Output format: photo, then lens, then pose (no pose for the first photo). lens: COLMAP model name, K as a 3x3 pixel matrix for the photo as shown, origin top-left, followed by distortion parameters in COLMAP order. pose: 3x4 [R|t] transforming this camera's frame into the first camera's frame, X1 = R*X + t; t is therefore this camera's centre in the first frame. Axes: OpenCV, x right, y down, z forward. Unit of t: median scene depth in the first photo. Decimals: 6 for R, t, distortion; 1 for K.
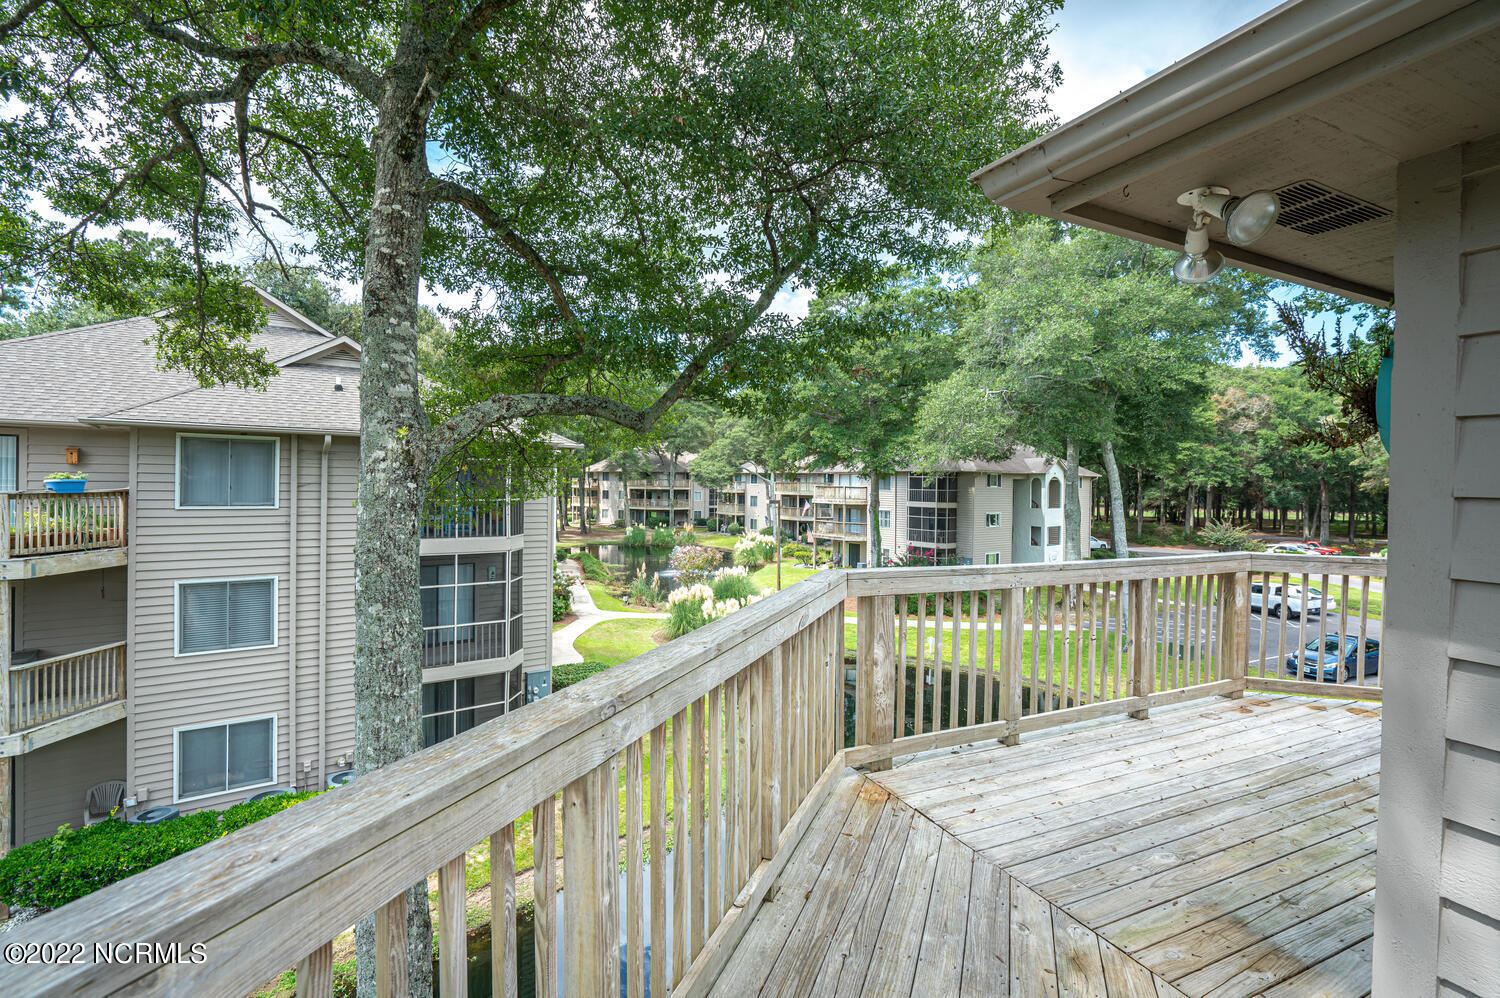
lens RADIAL K [[731.1, 0, 756.0], [0, 731.1, 470.9], [0, 0, 1]] dist [-0.011096, 0.001444]
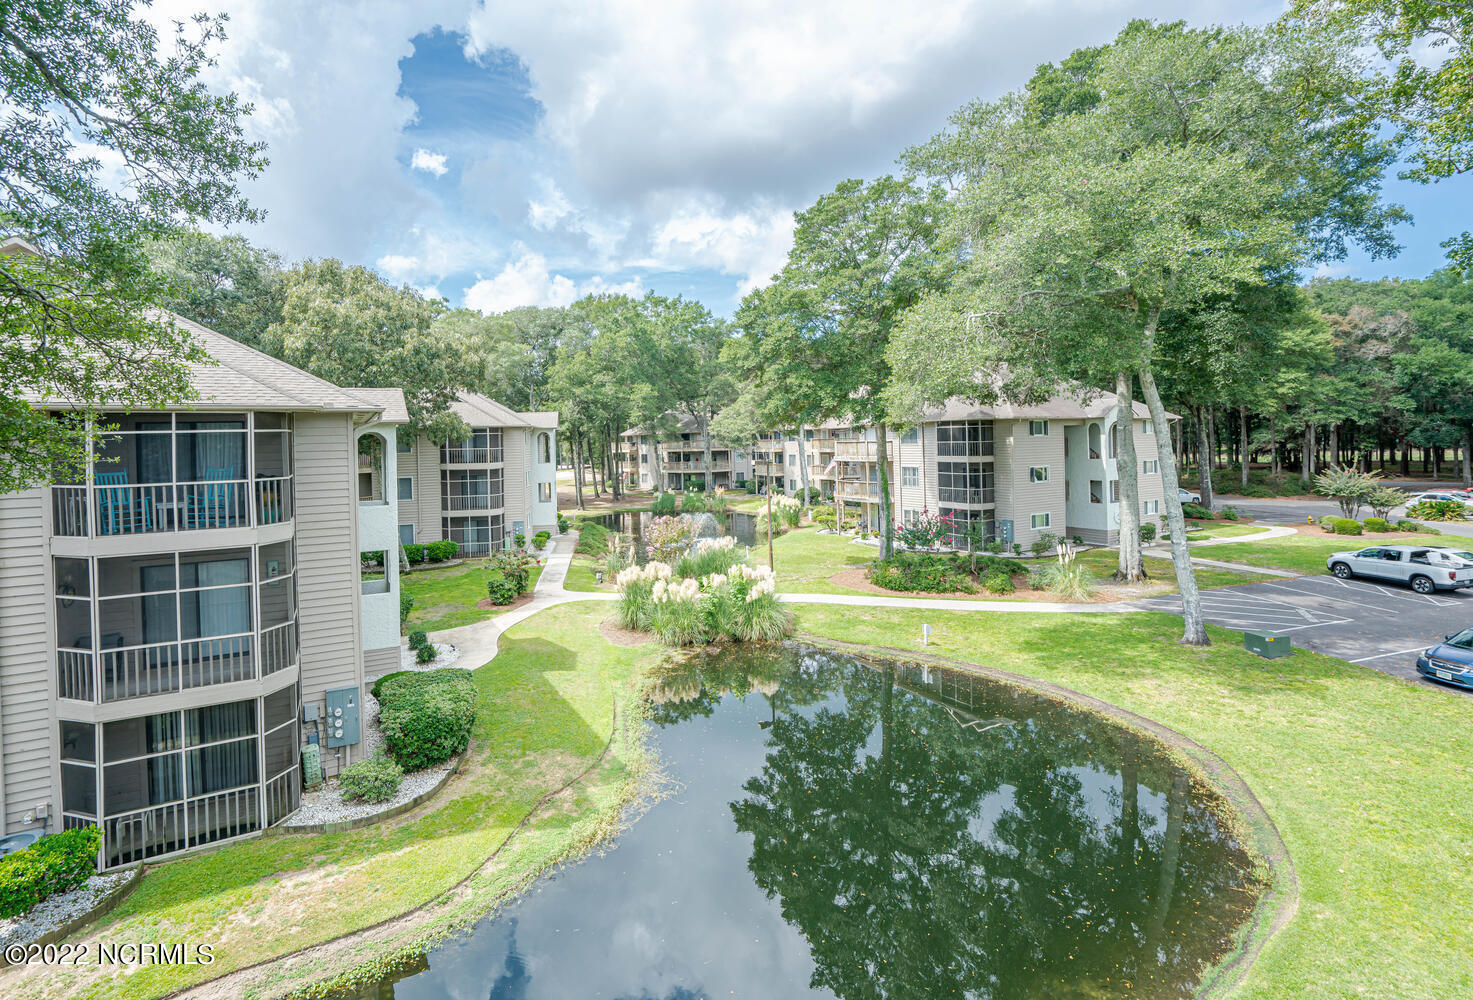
lens RADIAL K [[715.4, 0, 742.9], [0, 715.4, 443.5], [0, 0, 1]] dist [-0.013364, 0.003981]
pose [[0.986862, -0.037463, -0.157159, 0.114432], [0.040462, 0.999054, 0.015927, 0.003297], [0.156414, -0.022077, 0.987445, 0.117722]]
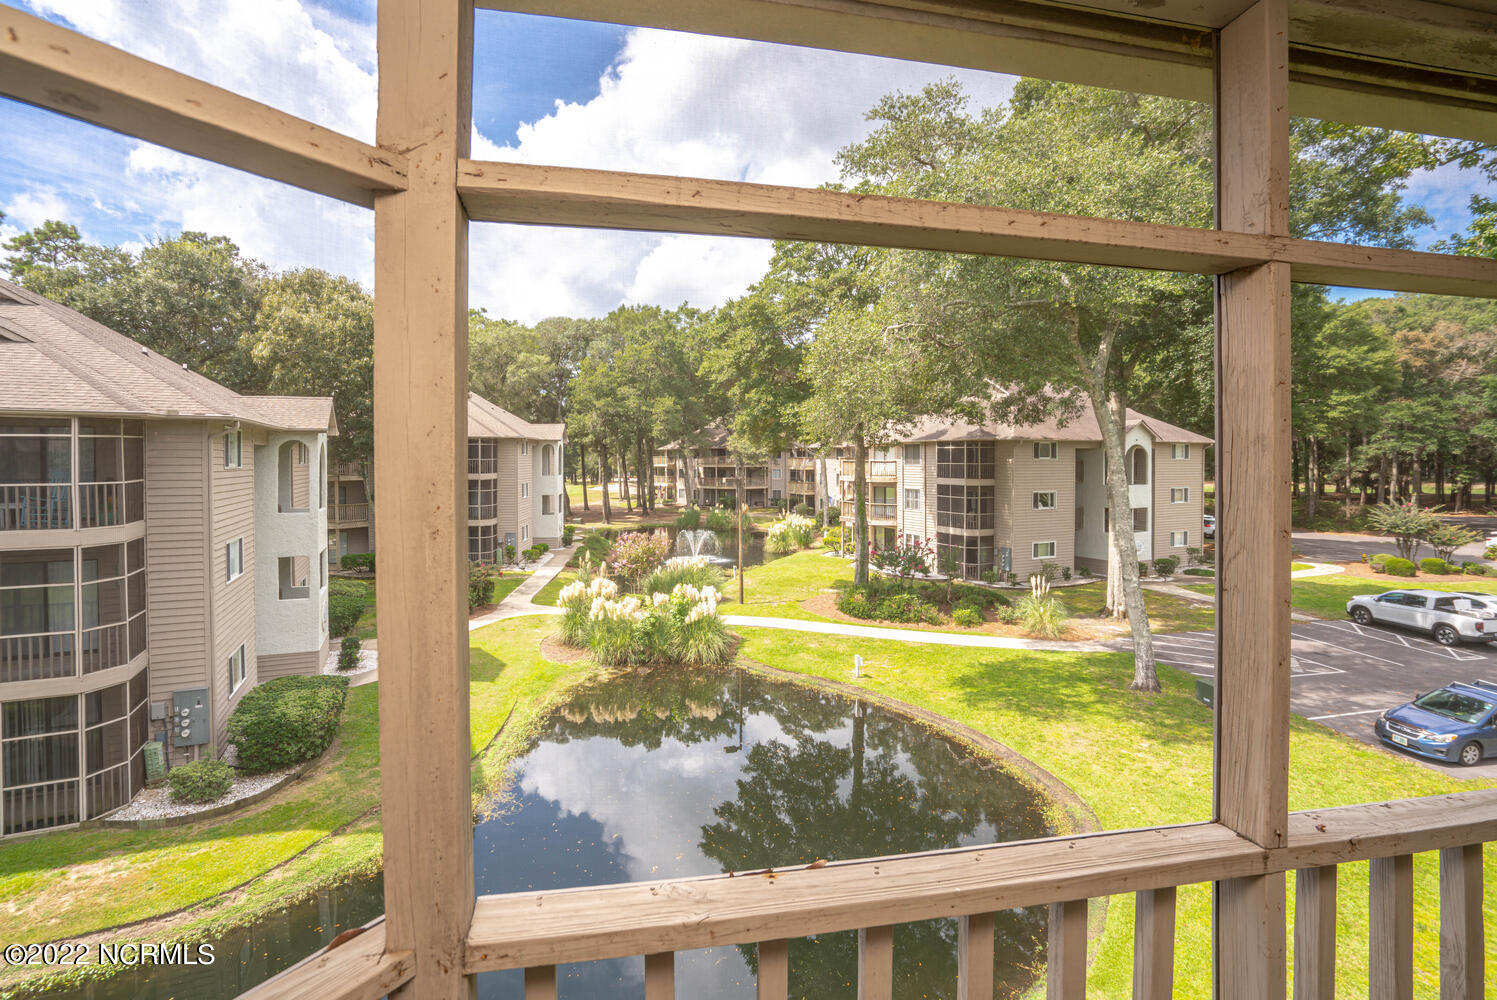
lens RADIAL K [[729.6, 0, 752.8], [0, 729.6, 472.2], [0, 0, 1]] dist [-0.011096, 0.001444]
pose [[0.968813, -0.011418, -0.247530, 0.212268], [0.019445, 0.999360, 0.030009, 0.006185], [0.247029, -0.033886, 0.968415, 0.146821]]
